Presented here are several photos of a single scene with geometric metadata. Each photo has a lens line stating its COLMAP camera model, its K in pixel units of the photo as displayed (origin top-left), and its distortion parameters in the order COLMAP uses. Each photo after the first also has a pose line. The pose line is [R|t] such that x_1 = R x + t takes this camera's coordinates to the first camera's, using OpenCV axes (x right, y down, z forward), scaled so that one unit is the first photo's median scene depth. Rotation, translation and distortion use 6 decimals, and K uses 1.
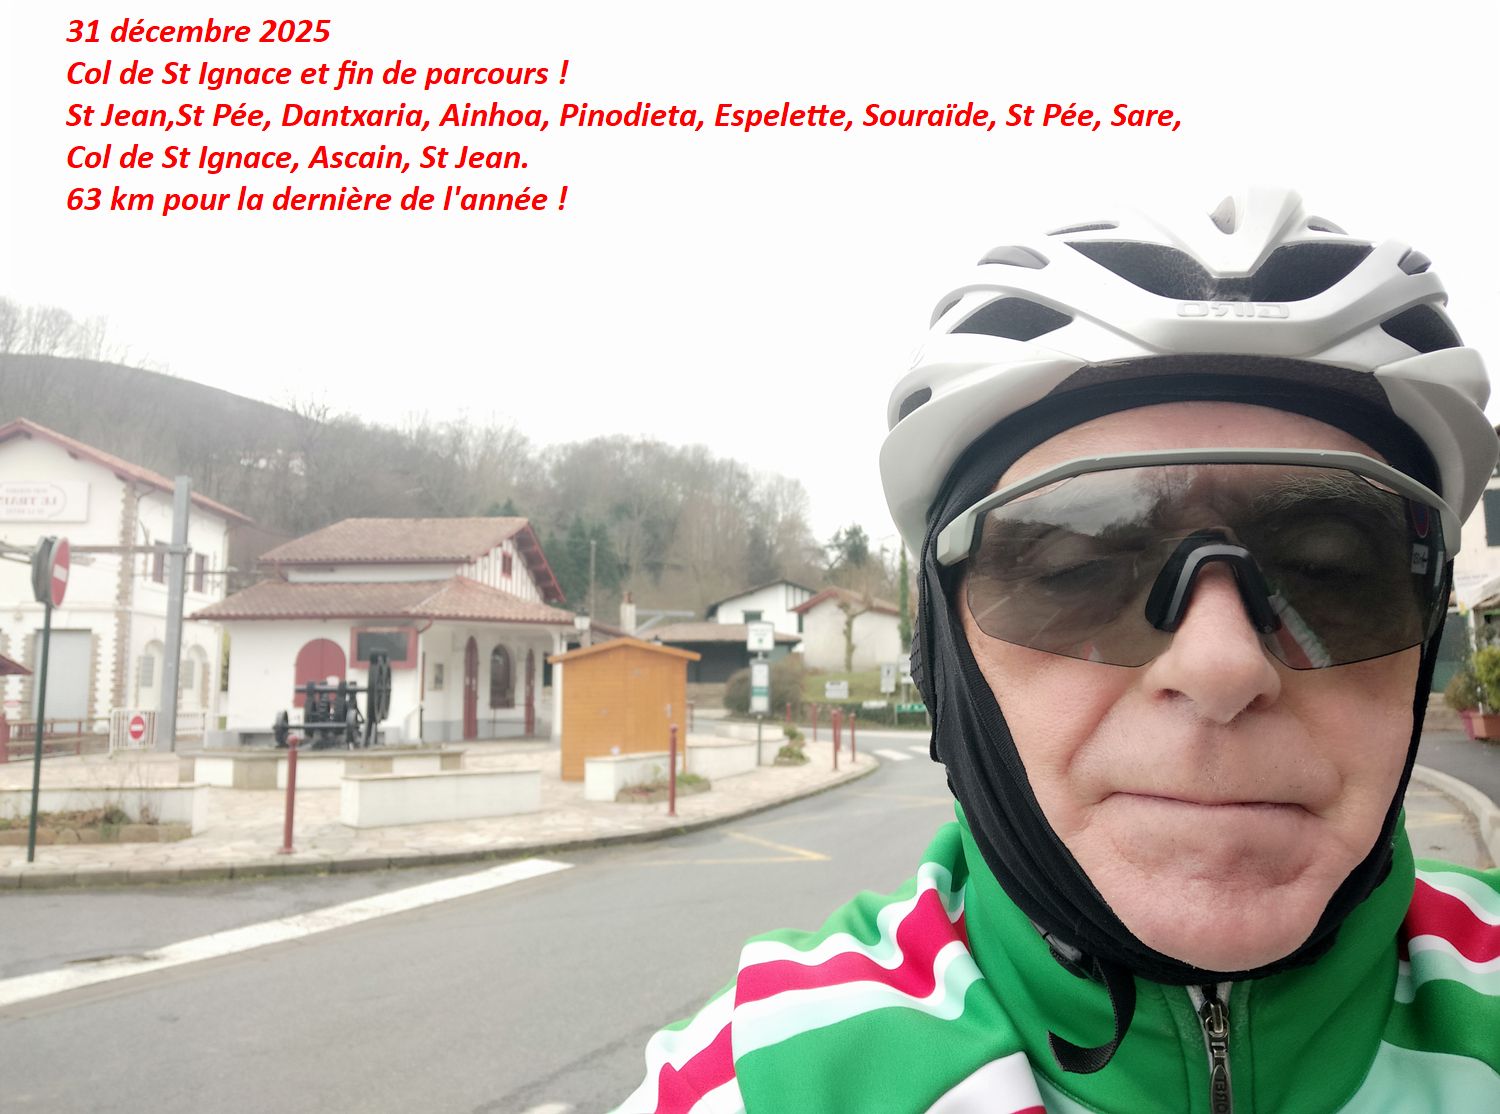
lens RADIAL K [[1173.9, 0, 750.3], [0, 1173.9, 587.8], [0, 0, 1]] dist [0.048534, -0.098964]
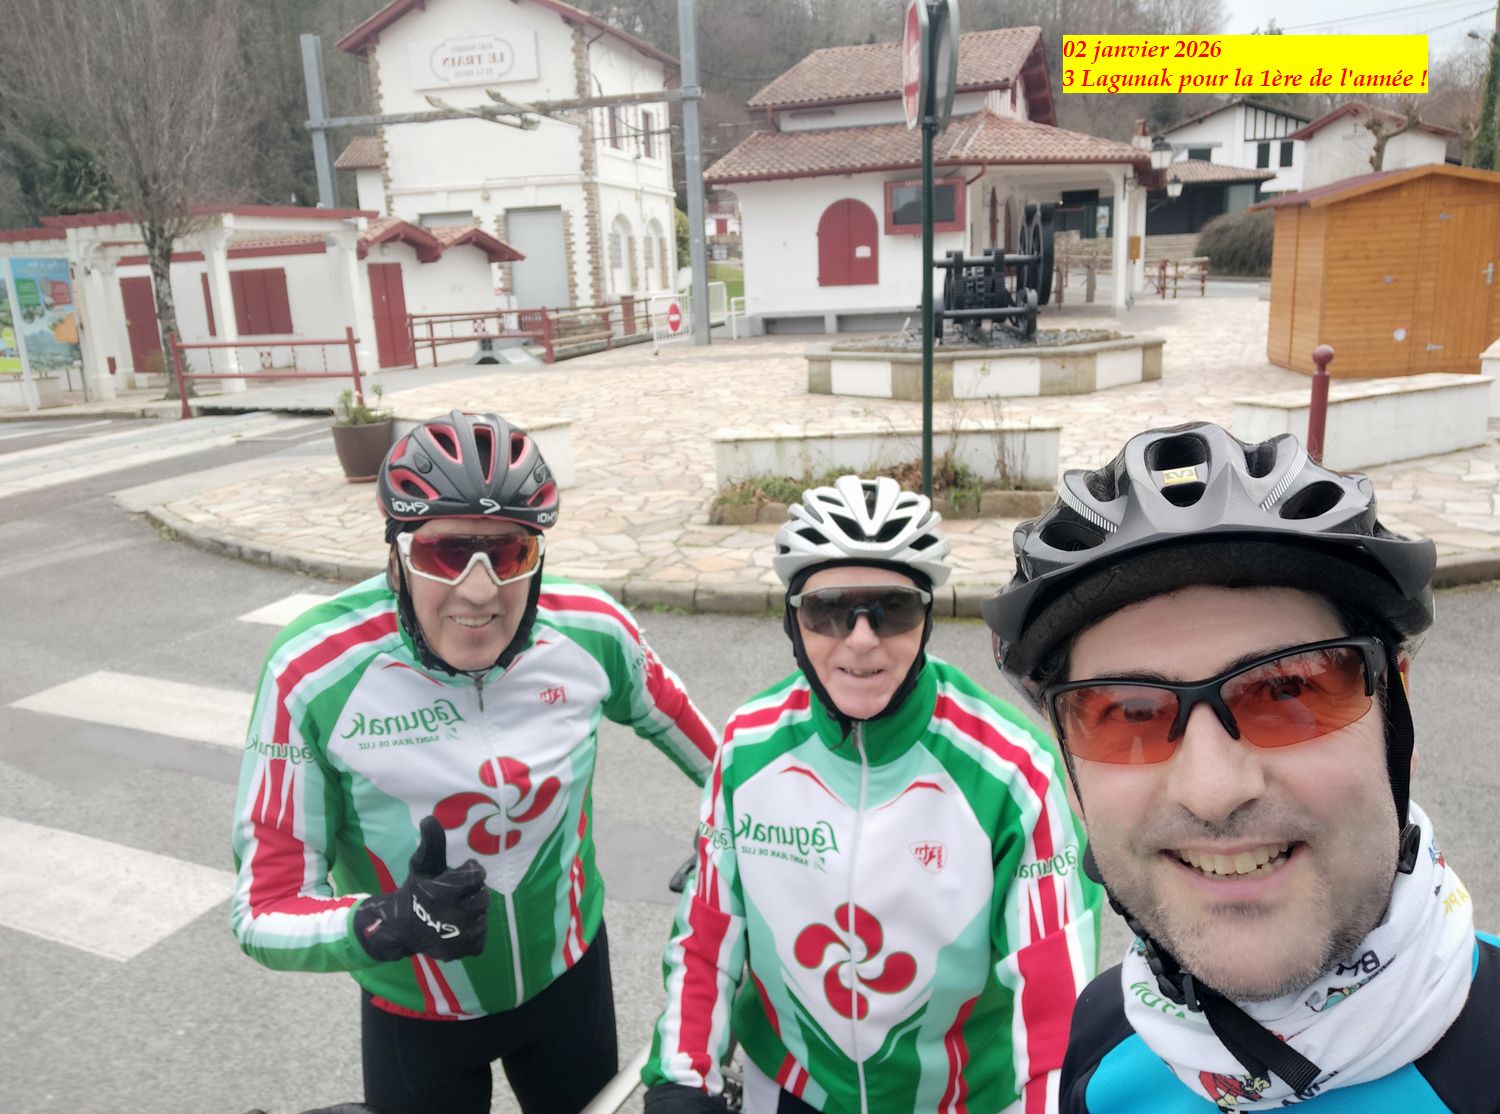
lens RADIAL K [[1173.9, 0, 750.3], [0, 1173.9, 587.8], [0, 0, 1]] dist [0.048534, -0.098964]
pose [[0.958939, 0.033722, -0.281601, -0.147751], [0.068877, 0.935490, 0.346574, 0.005260], [0.275123, -0.351739, 0.894755, 0.113795]]
